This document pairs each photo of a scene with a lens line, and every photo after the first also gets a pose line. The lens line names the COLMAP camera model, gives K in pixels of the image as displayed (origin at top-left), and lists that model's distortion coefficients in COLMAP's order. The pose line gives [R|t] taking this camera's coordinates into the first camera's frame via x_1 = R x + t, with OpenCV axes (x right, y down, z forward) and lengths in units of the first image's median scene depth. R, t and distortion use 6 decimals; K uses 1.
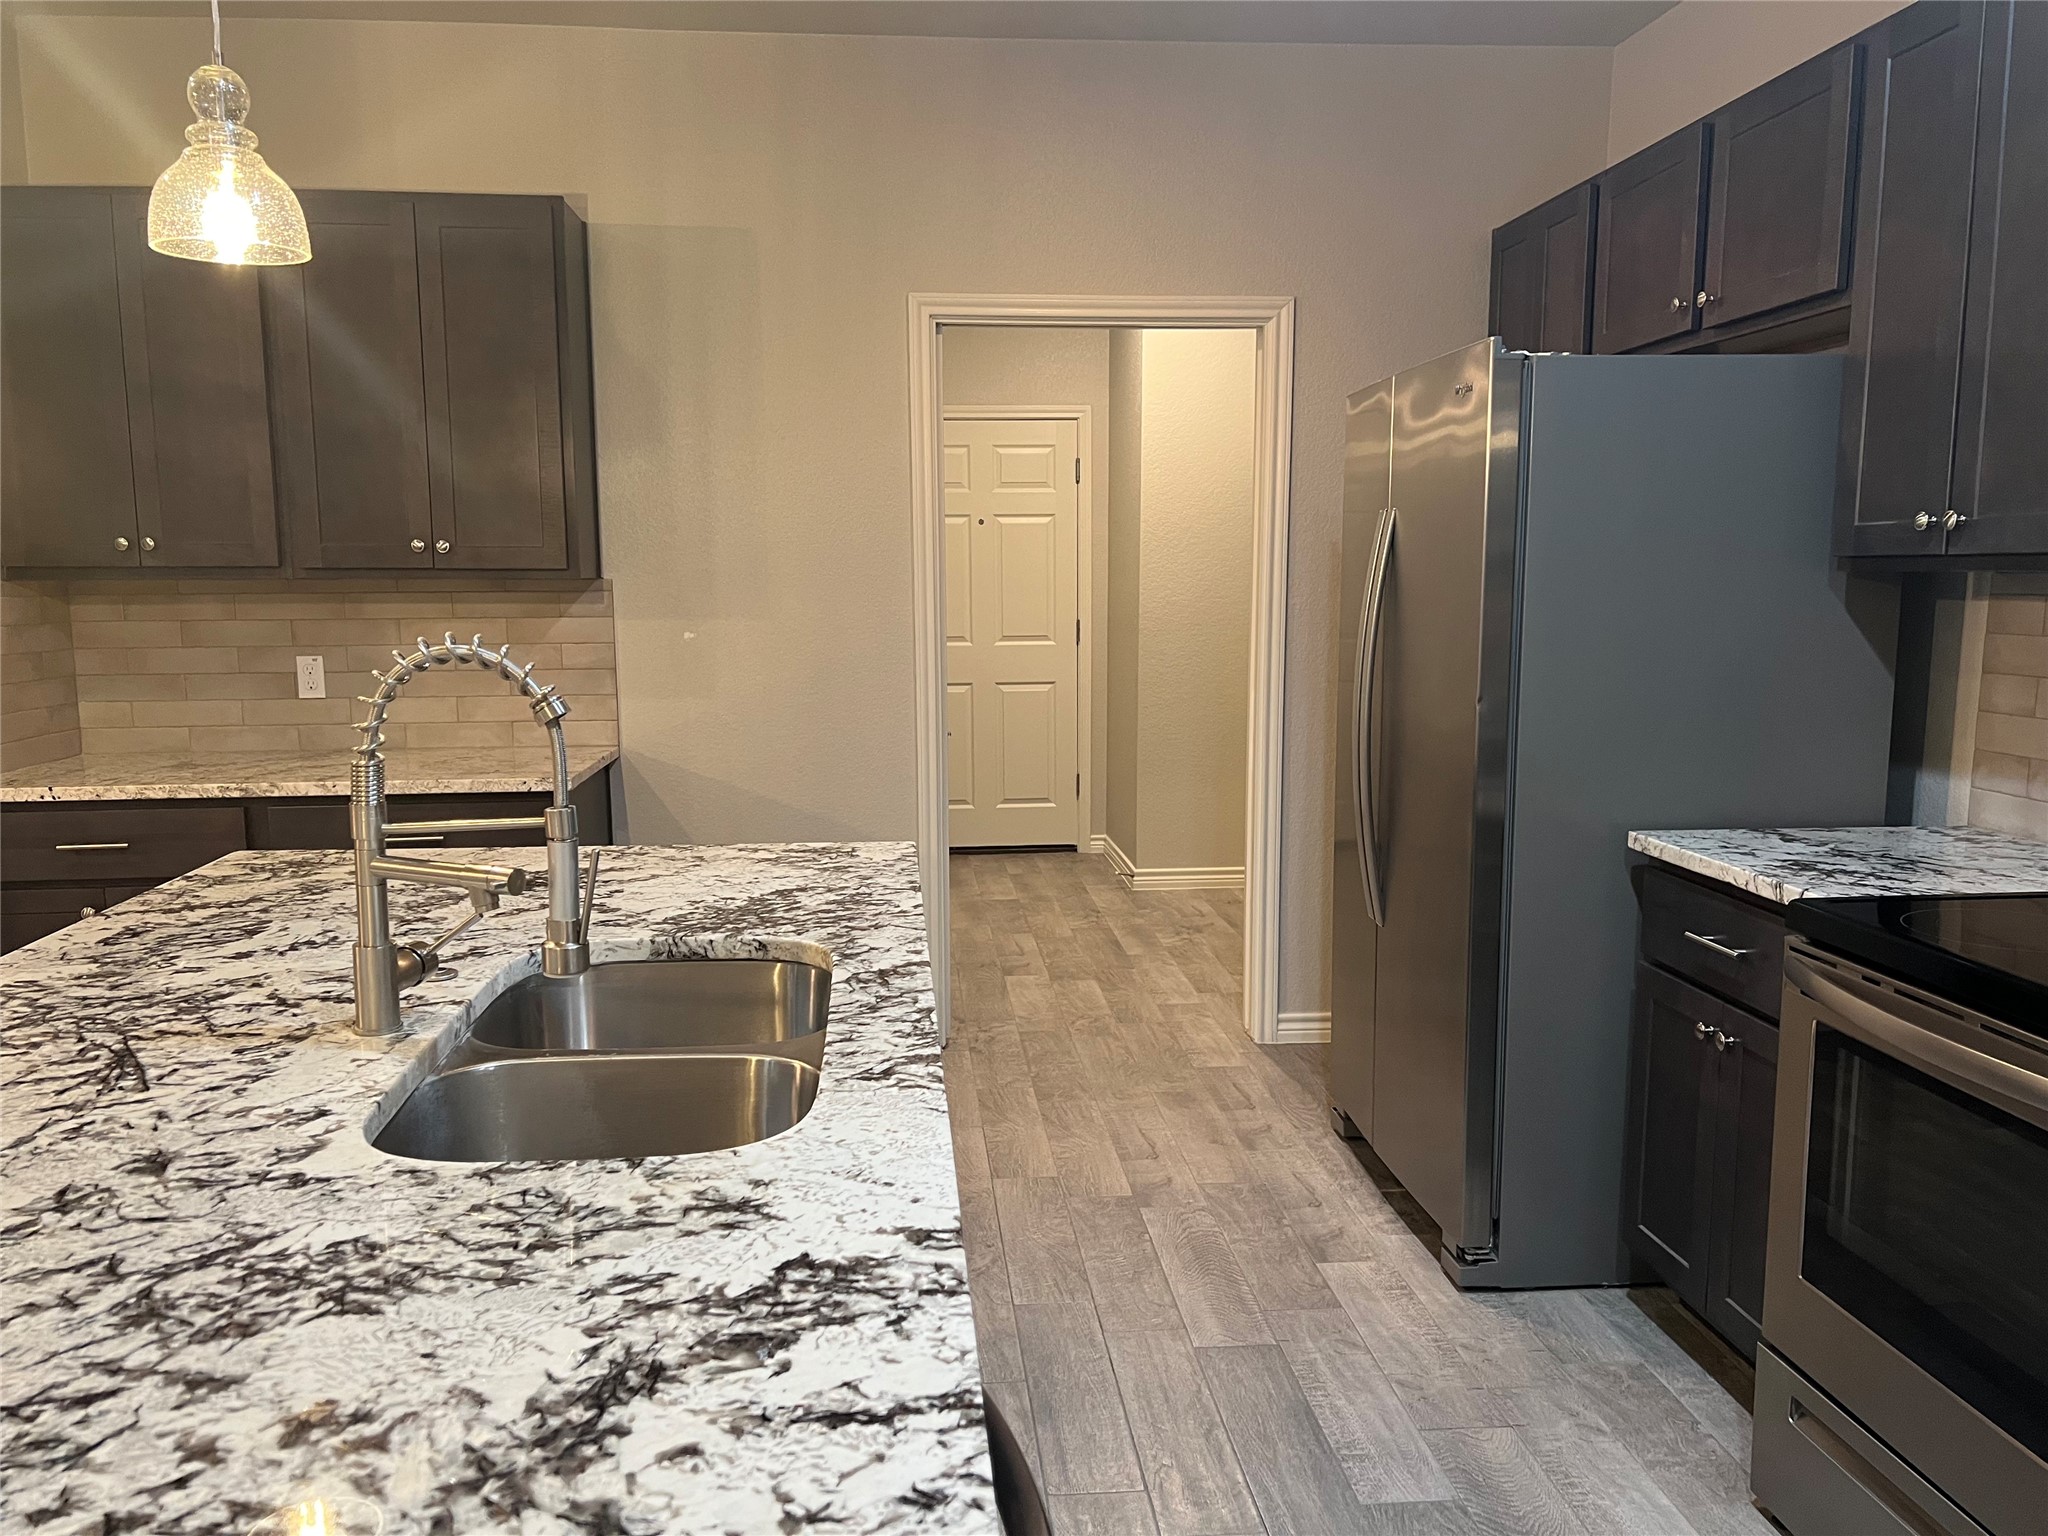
lens RADIAL K [[1513.6, 0, 1011.0], [0, 1513.6, 772.4], [0, 0, 1]] dist [0.093864, -0.115694]
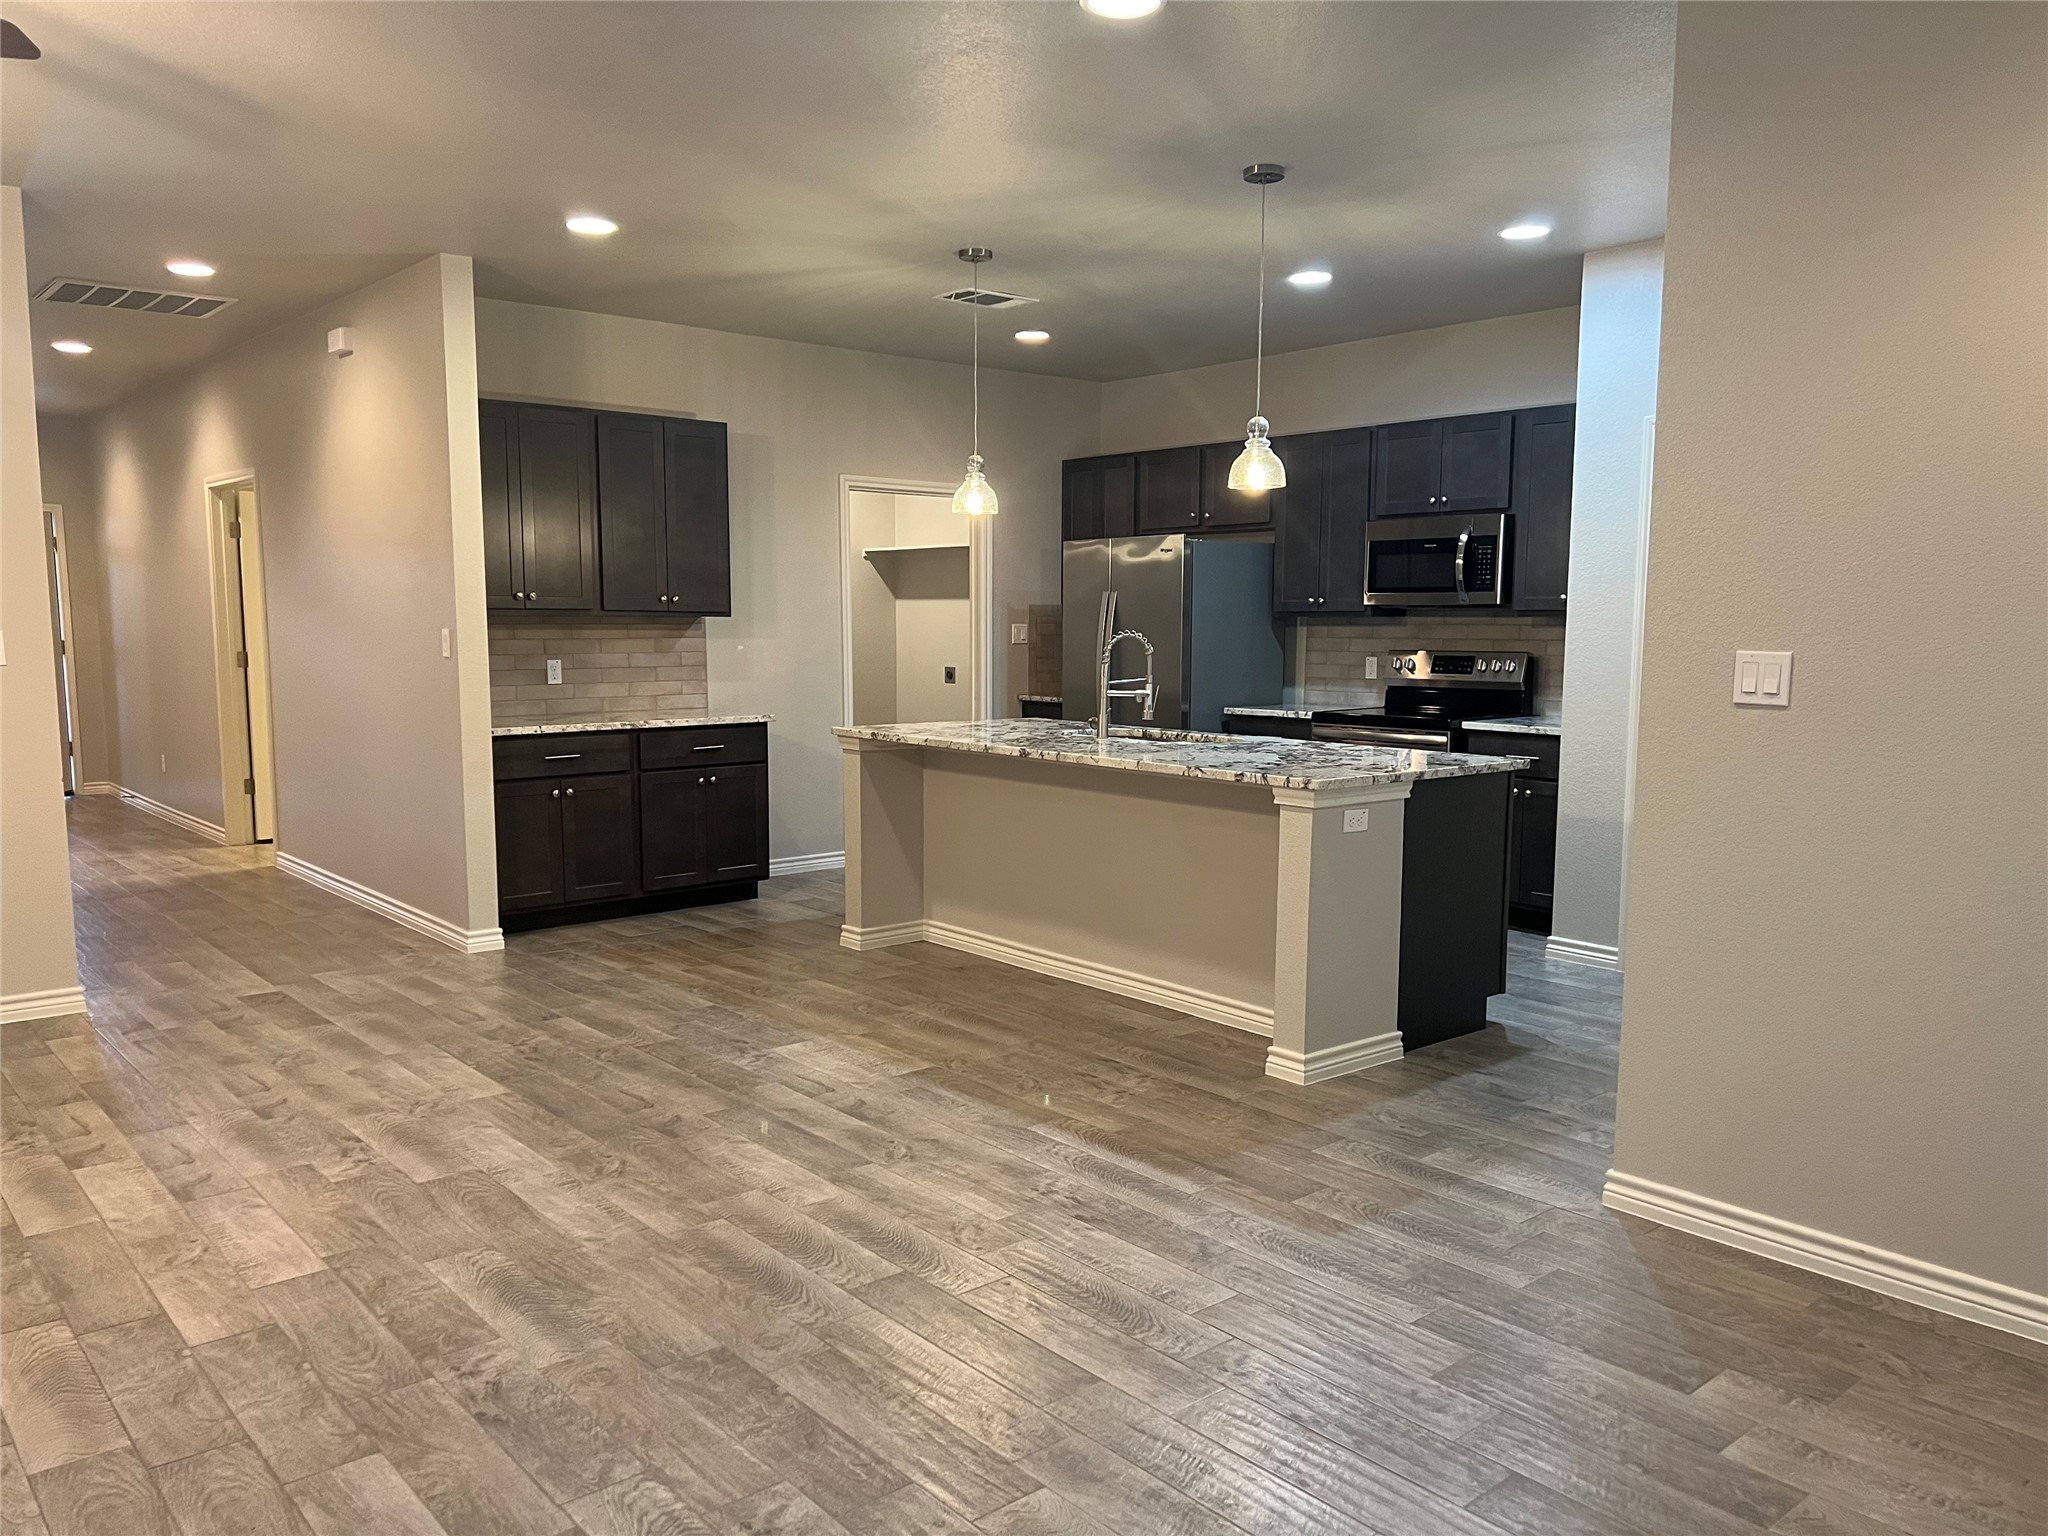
lens RADIAL K [[1513.6, 0, 1011.0], [0, 1513.6, 772.4], [0, 0, 1]] dist [0.093864, -0.115694]
pose [[0.815796, -0.053281, 0.575880, -1.040796], [0.071109, 0.997433, -0.008450, 0.103749], [-0.573952, 0.047844, 0.817490, -0.714406]]
